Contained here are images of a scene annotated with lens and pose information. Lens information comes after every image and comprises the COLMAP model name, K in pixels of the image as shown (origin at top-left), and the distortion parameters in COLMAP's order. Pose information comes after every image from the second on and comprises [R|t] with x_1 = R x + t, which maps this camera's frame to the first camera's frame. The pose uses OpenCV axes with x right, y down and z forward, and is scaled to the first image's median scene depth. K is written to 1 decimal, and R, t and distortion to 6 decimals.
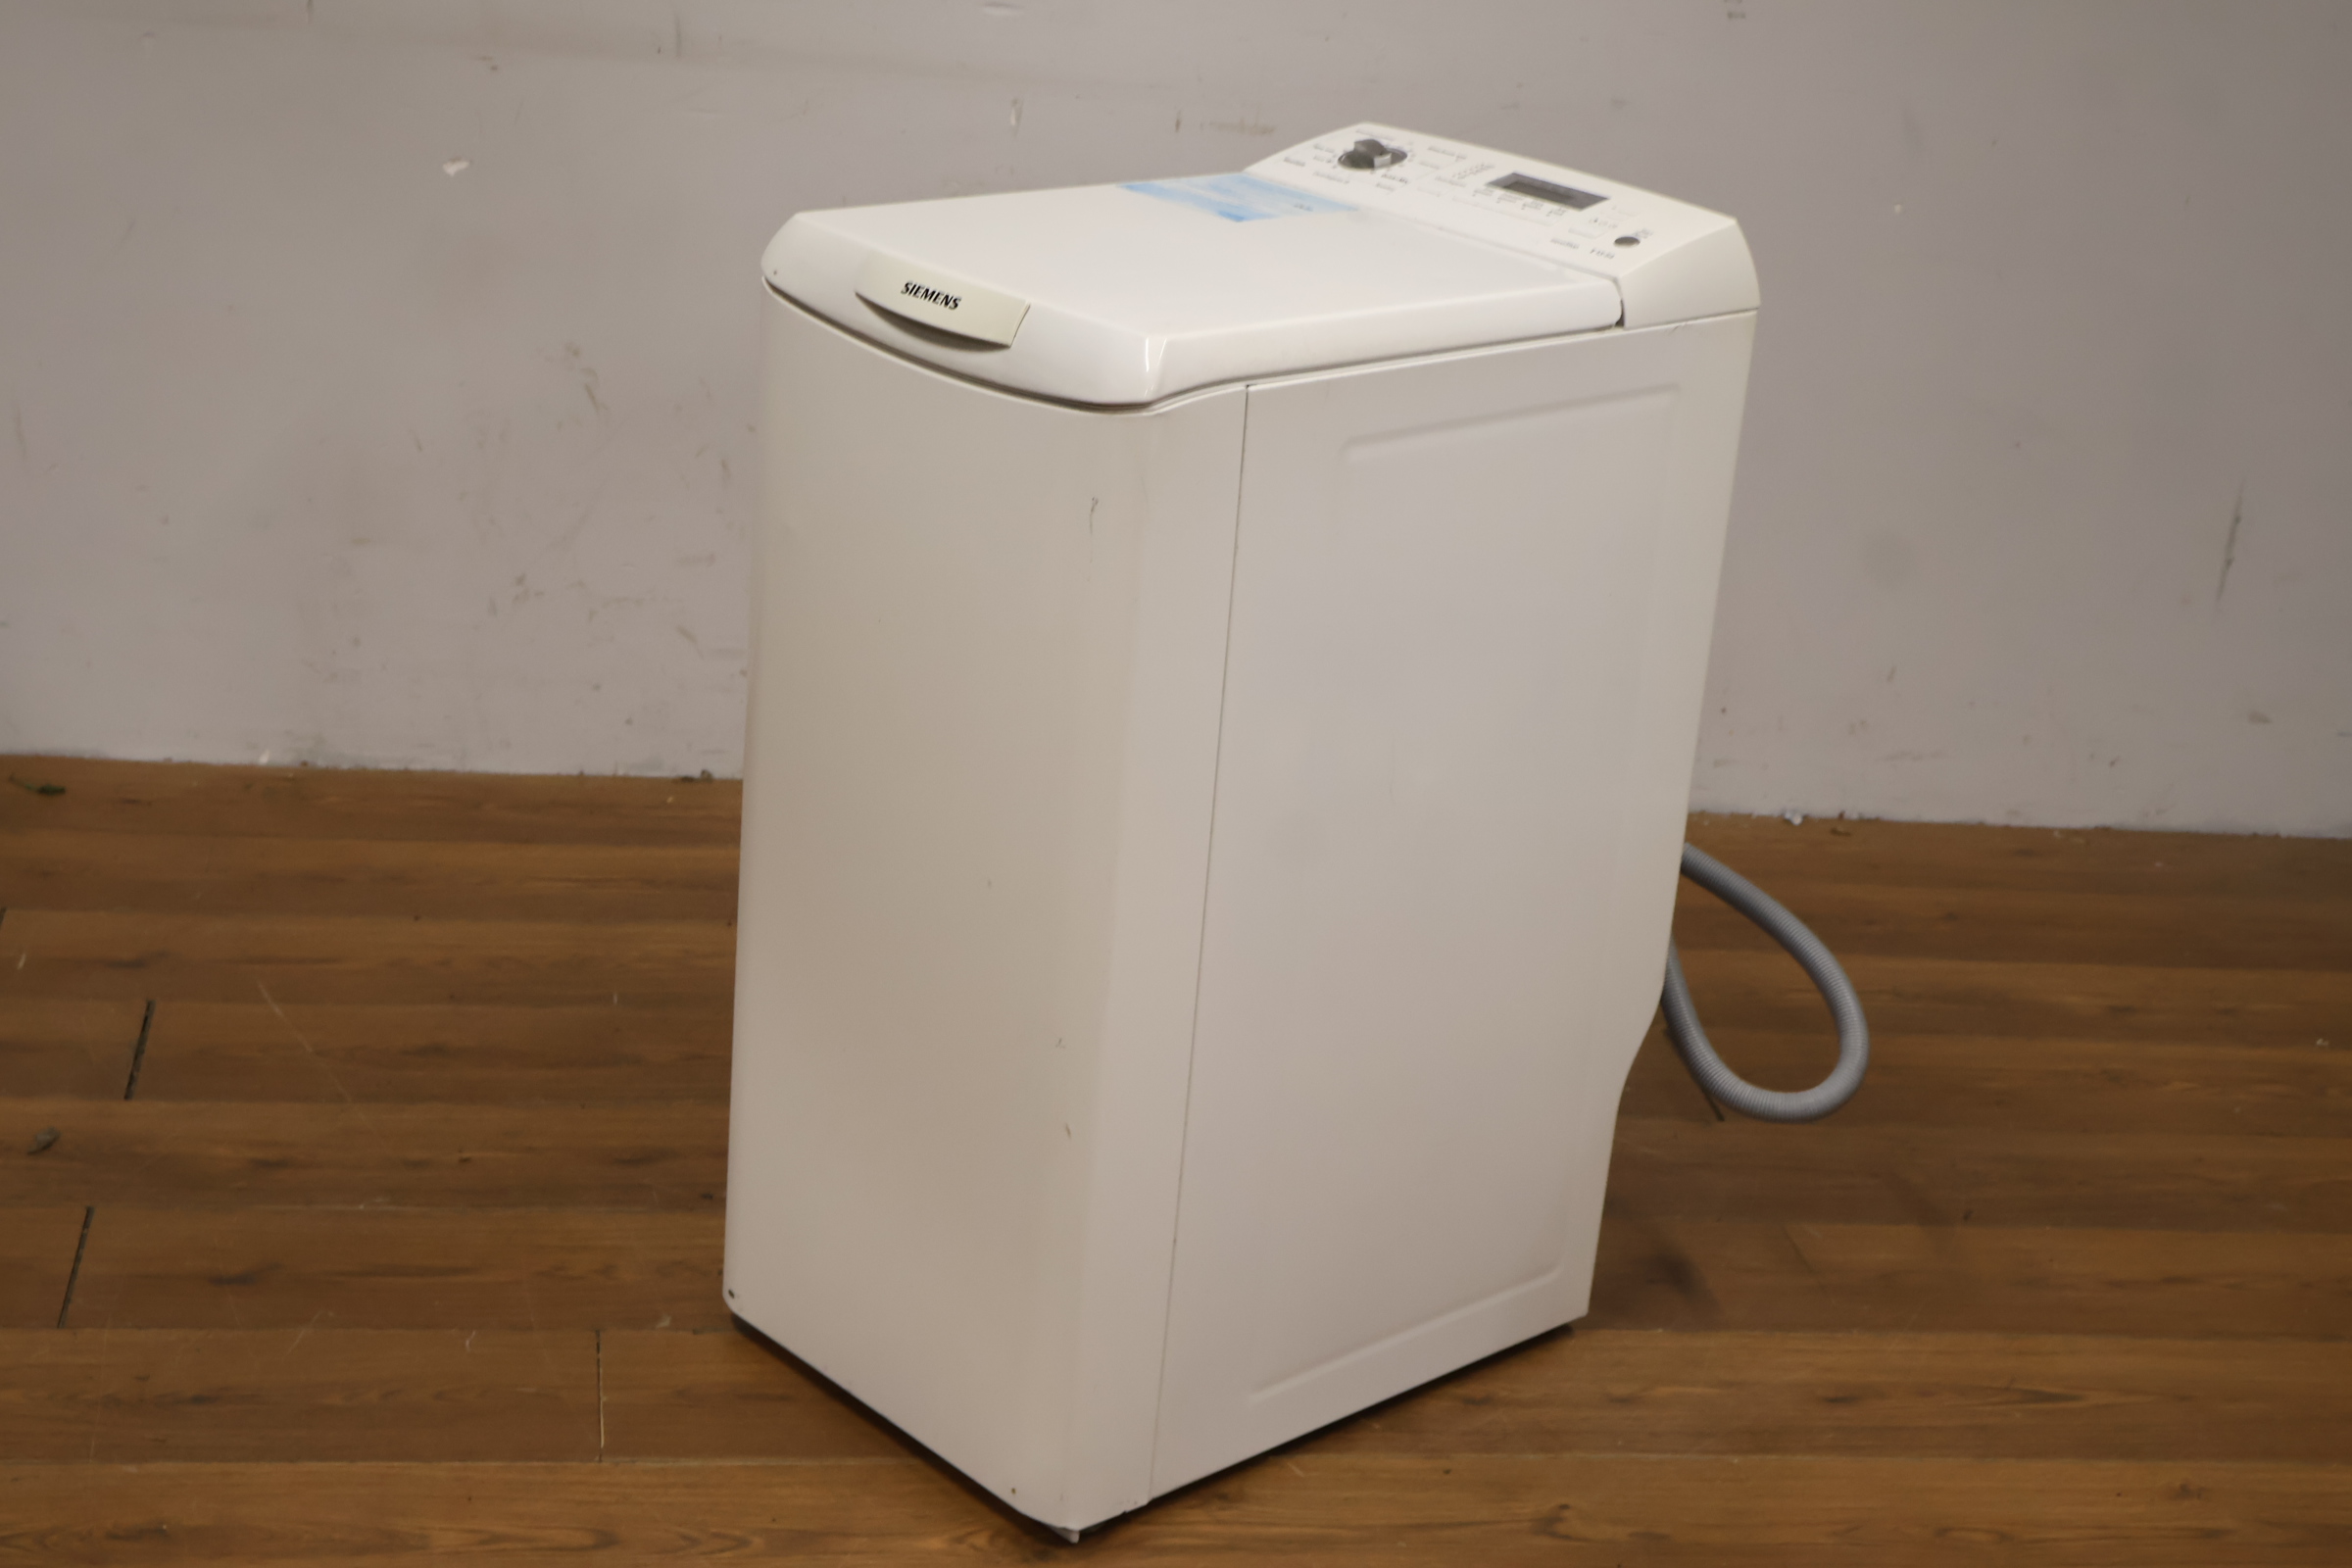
lens RADIAL K [[3675.1, 0, 1192.0], [0, 3675.1, 781.7], [0, 0, 1]] dist [0.018412, 0.000000]
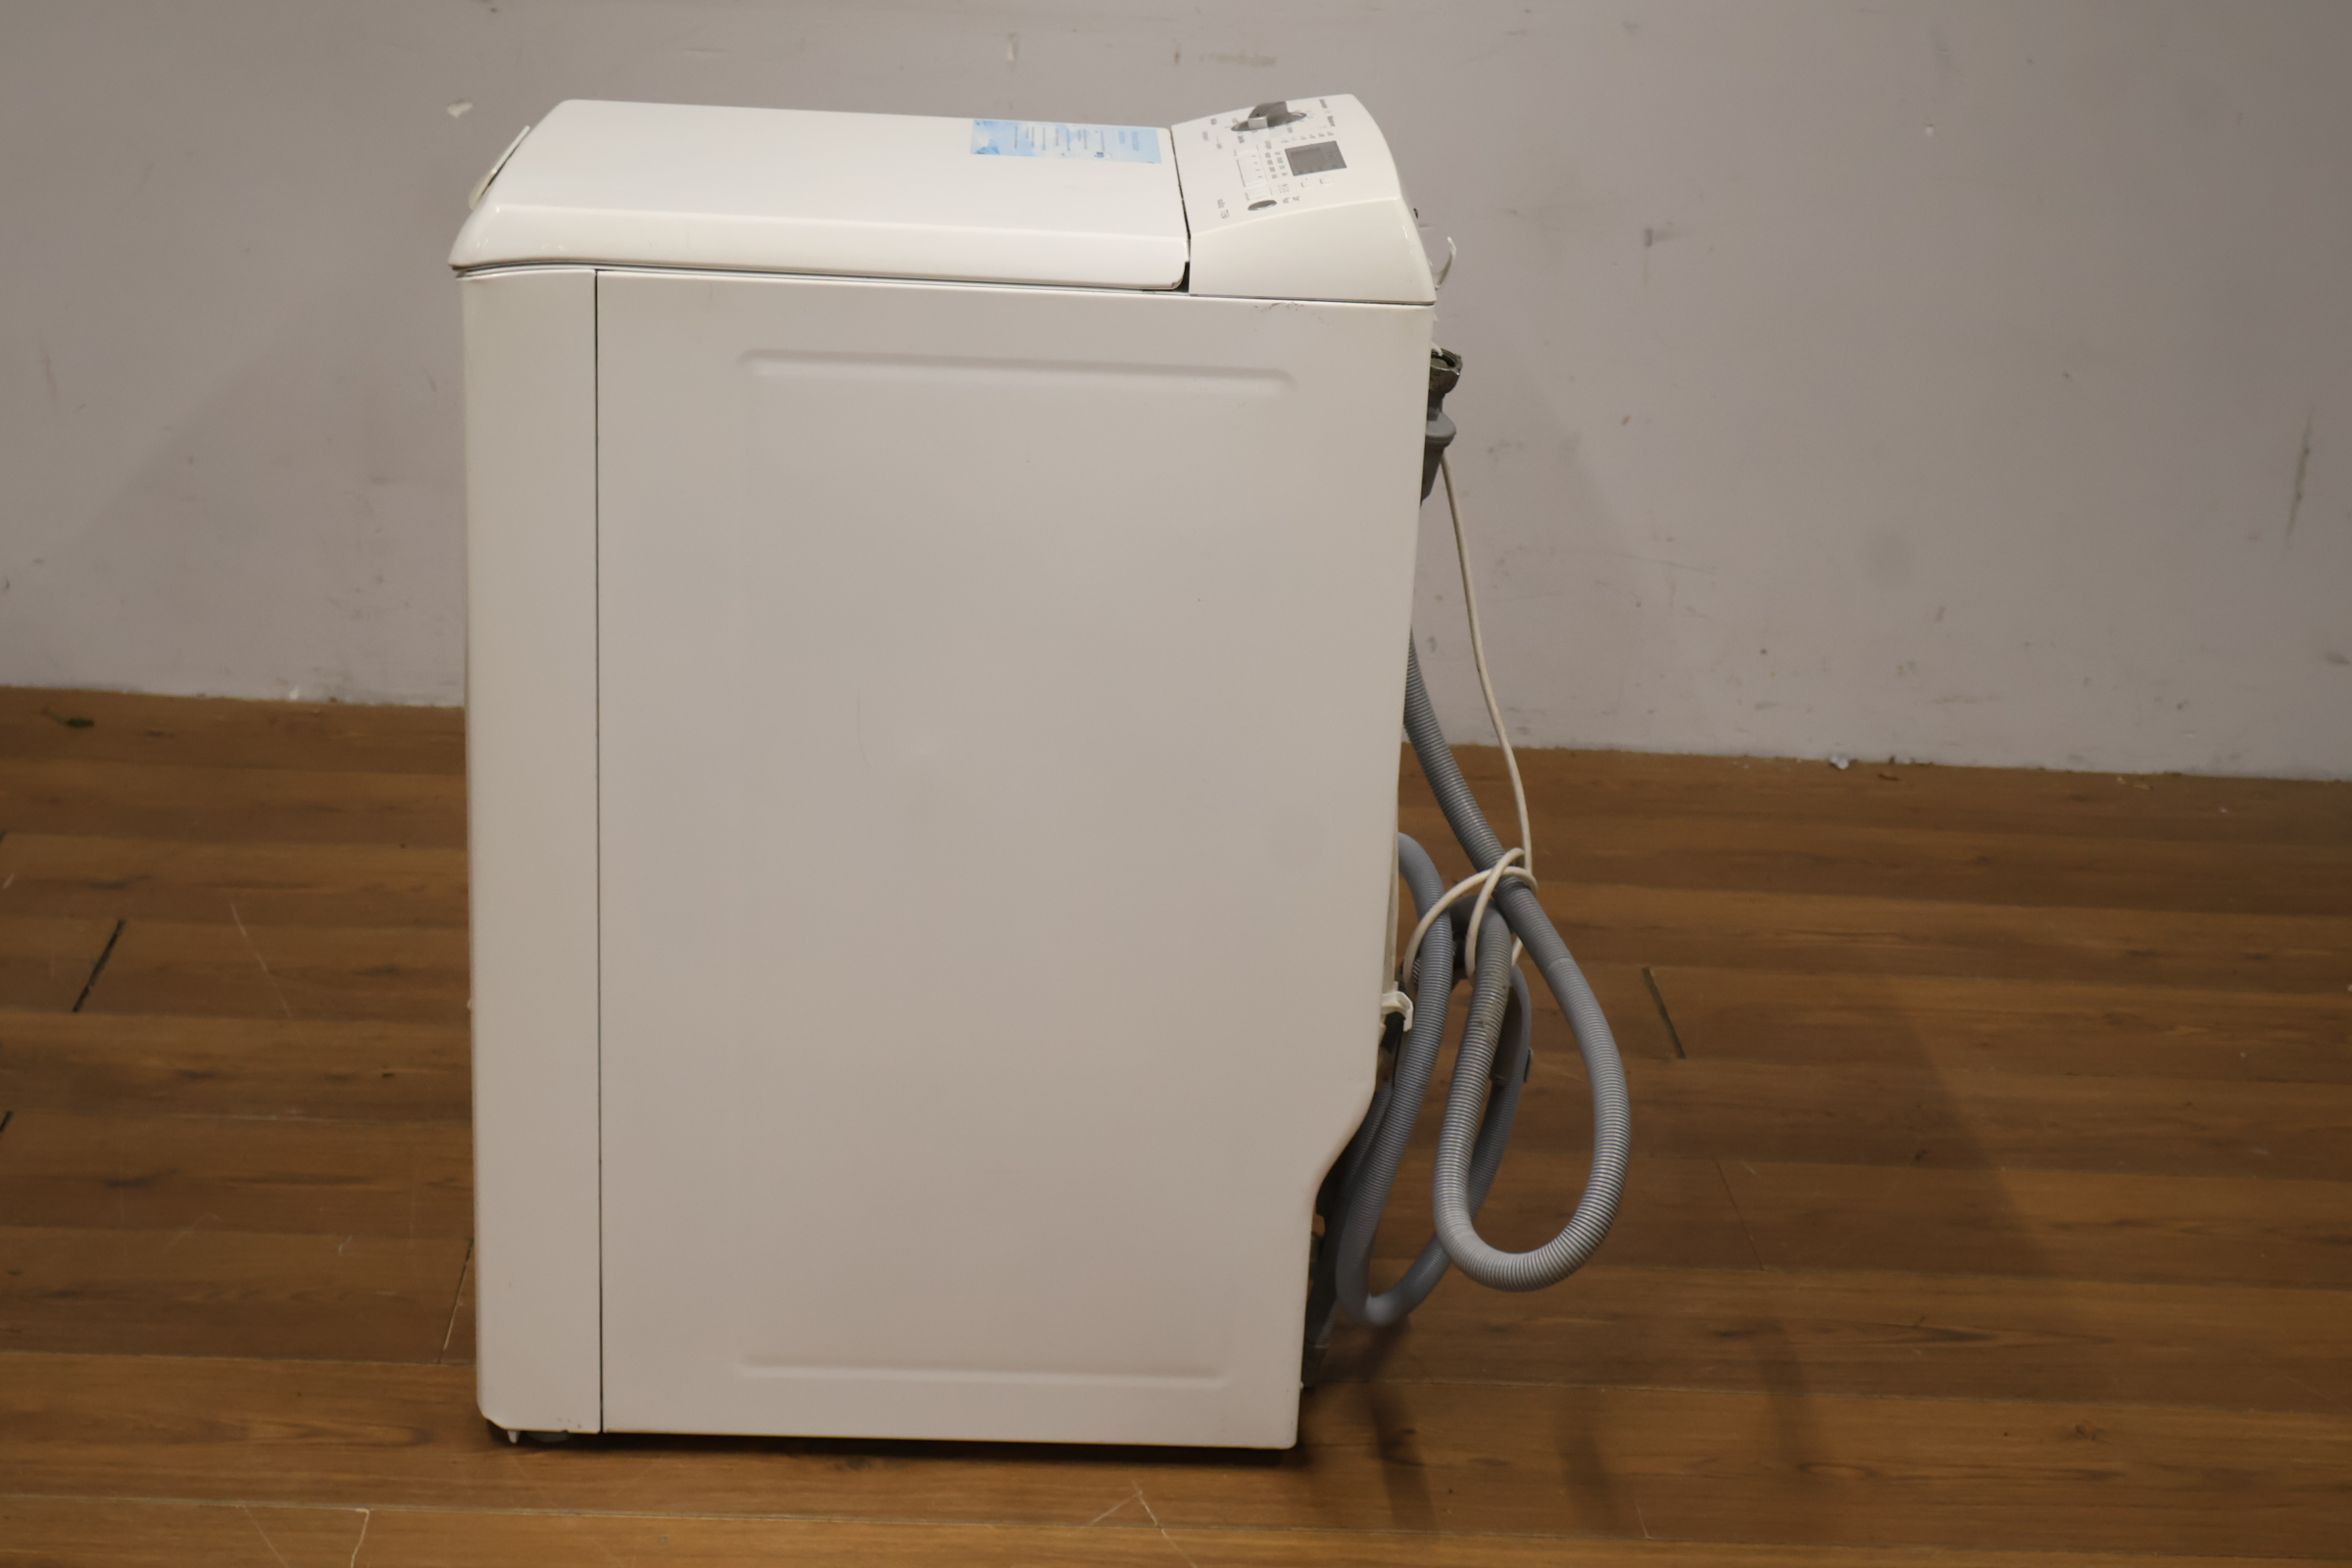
lens RADIAL K [[3675.1, 0, 1172.3], [0, 3675.1, 752.0], [0, 0, 1]] dist [0.018412, 0.000000]
pose [[0.993823, 0.002578, -0.110950, 0.111497], [-0.003535, 0.999958, -0.008422, 0.018753], [0.110924, 0.008763, 0.993790, 0.013894]]
